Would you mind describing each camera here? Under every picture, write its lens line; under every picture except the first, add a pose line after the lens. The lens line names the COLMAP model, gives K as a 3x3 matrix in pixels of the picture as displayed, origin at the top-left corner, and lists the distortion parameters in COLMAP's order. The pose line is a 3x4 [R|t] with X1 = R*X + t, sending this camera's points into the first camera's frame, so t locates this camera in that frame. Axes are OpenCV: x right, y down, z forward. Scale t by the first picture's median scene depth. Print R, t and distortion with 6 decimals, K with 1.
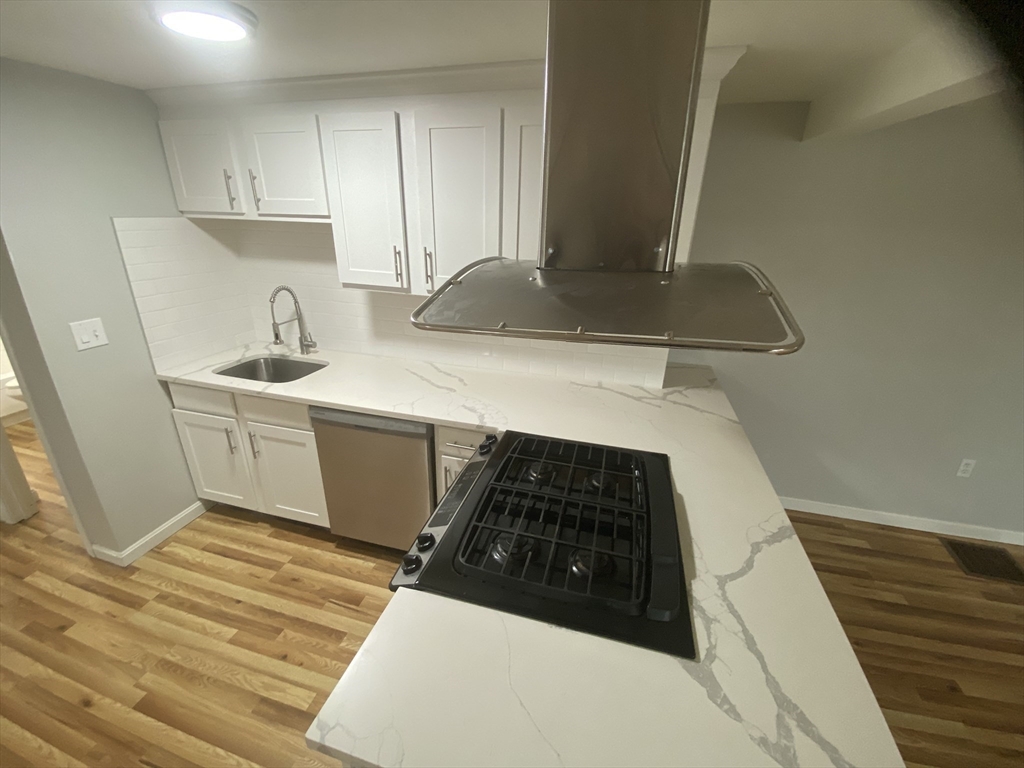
lens RADIAL K [[415.4, 0, 511.2], [0, 415.4, 385.0], [0, 0, 1]] dist [0.013006, -0.016750]
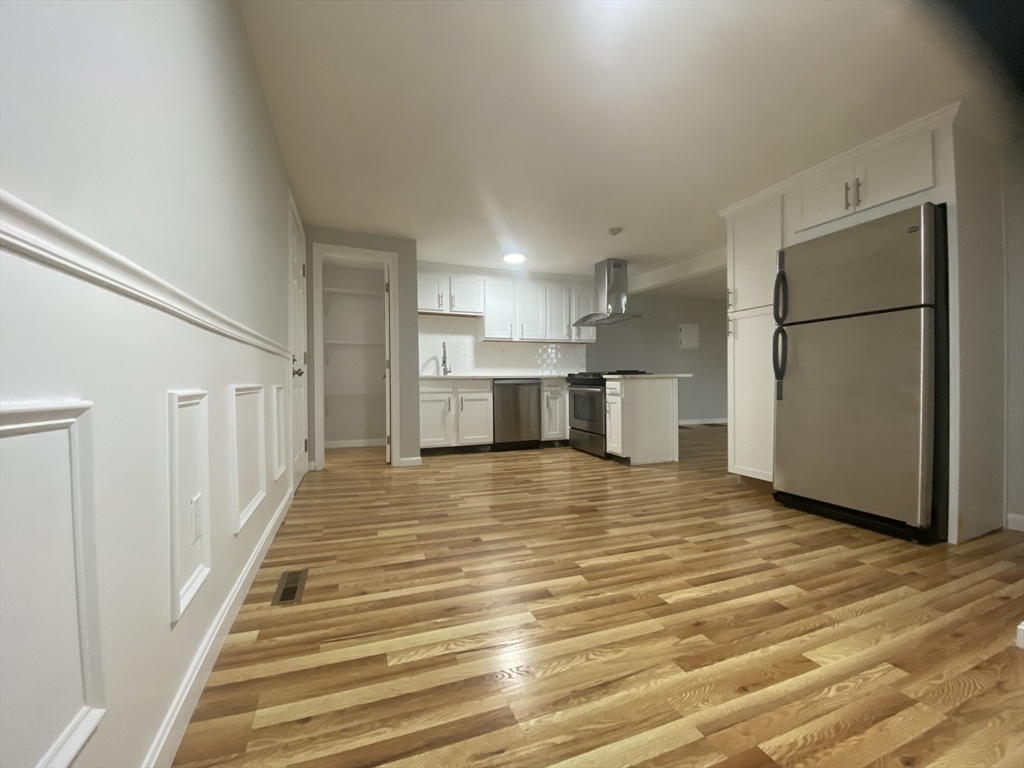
lens RADIAL K [[415.4, 0, 510.8], [0, 415.4, 379.1], [0, 0, 1]] dist [0.013006, -0.016750]
pose [[0.812043, -0.035730, 0.582503, -1.793528], [0.245467, 0.926451, -0.285368, 0.757854], [-0.529464, 0.374716, 0.761088, -0.910721]]
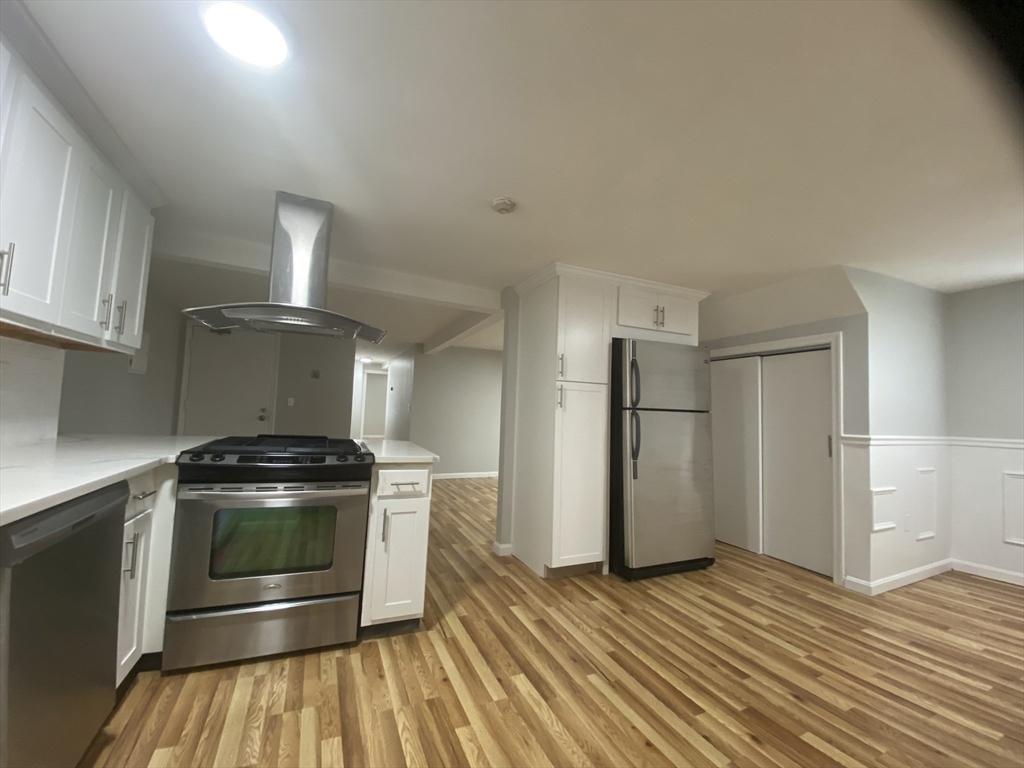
lens RADIAL K [[415.4, 0, 509.9], [0, 415.4, 382.8], [0, 0, 1]] dist [0.013006, -0.016750]
pose [[-0.631984, -0.000670, 0.774981, -1.121732], [0.230441, 0.954606, 0.188745, -0.053515], [-0.739928, 0.297871, -0.603142, 0.799245]]
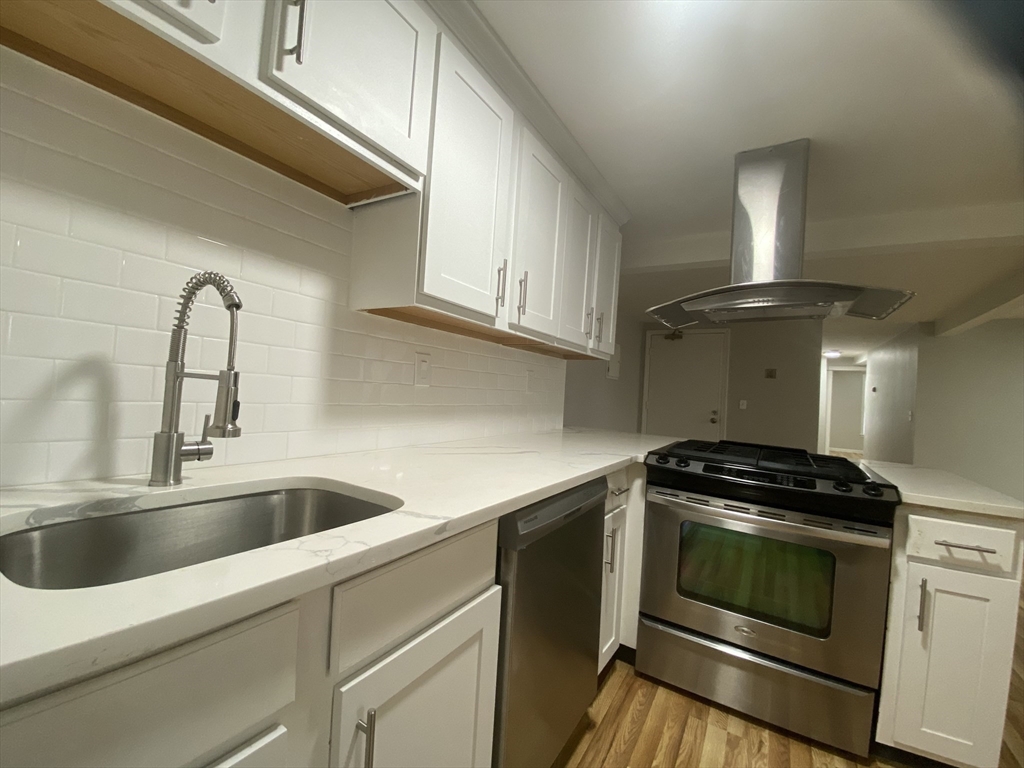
lens RADIAL K [[415.4, 0, 510.4], [0, 415.4, 383.7], [0, 0, 1]] dist [0.013006, -0.016750]
pose [[0.290489, 0.008836, 0.956838, -0.918833], [0.303399, 0.947511, -0.100860, -0.044122], [-0.907505, 0.319602, 0.272560, 0.806029]]
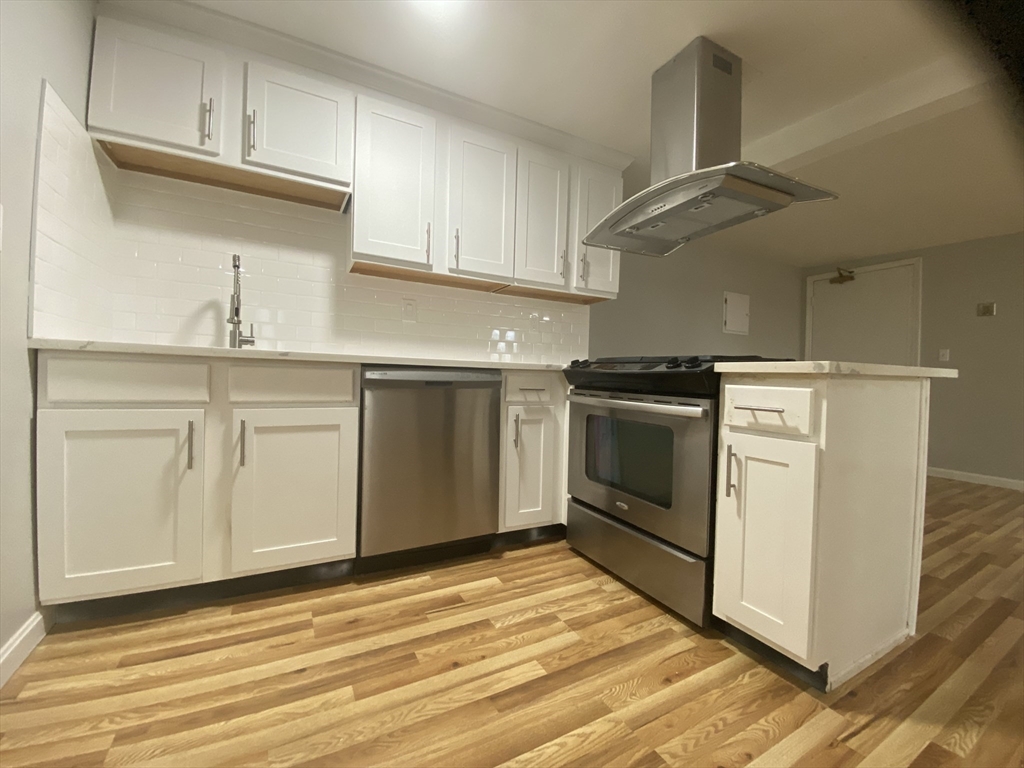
lens RADIAL K [[415.4, 0, 510.4], [0, 415.4, 383.1], [0, 0, 1]] dist [0.013006, -0.016750]
pose [[0.727411, -0.017185, 0.685987, -0.815380], [0.247797, 0.938808, -0.239243, 0.341434], [-0.639898, 0.344013, 0.687157, 0.250822]]
